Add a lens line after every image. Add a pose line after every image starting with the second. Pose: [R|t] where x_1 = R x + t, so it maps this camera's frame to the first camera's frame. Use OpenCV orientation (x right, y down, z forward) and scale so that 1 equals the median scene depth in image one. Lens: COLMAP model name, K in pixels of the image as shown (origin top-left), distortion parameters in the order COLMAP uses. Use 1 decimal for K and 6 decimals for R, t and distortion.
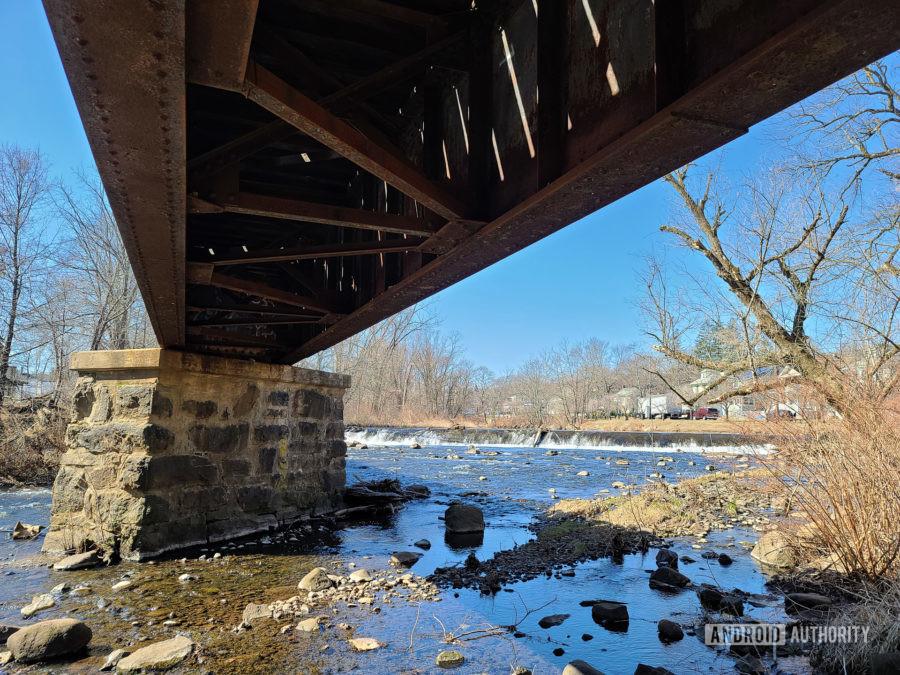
lens RADIAL K [[666.6, 0, 449.4], [0, 666.6, 342.2], [0, 0, 1]] dist [0.068847, -0.051651]
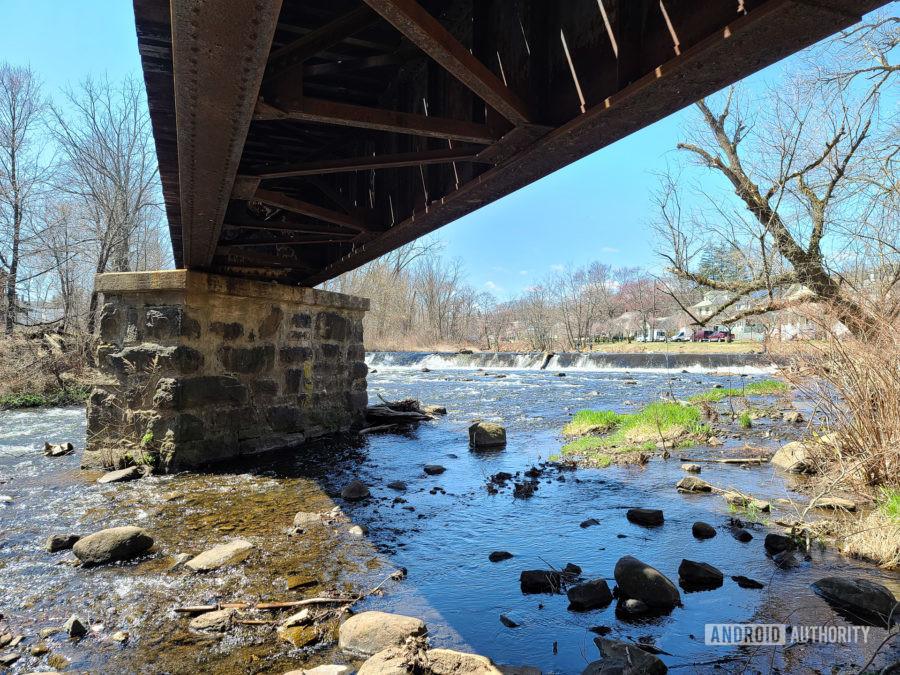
lens RADIAL K [[666.6, 0, 456.2], [0, 666.6, 338.0], [0, 0, 1]] dist [0.068847, -0.051651]
pose [[0.999937, -0.008694, 0.007128, -0.023448], [0.007905, 0.994527, 0.104179, 0.005600], [-0.007995, -0.104116, 0.994533, -0.001821]]
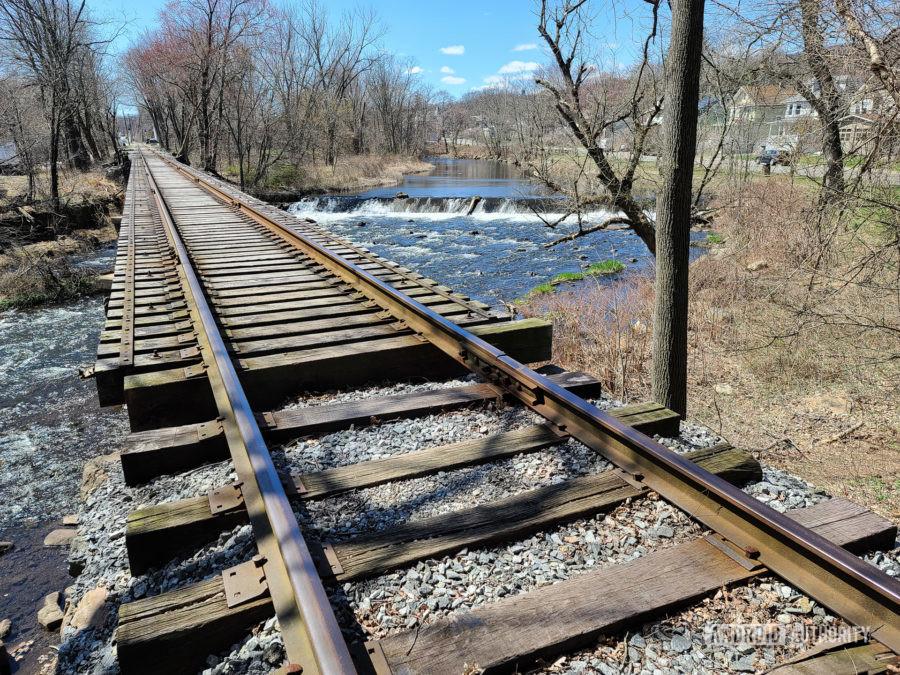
lens RADIAL K [[666.6, 0, 453.3], [0, 666.6, 338.3], [0, 0, 1]] dist [0.068847, -0.051651]
pose [[0.998312, -0.038086, 0.043850, 0.132625], [0.017476, 0.916974, 0.398565, -0.310077], [-0.055389, -0.397126, 0.916091, -0.362904]]
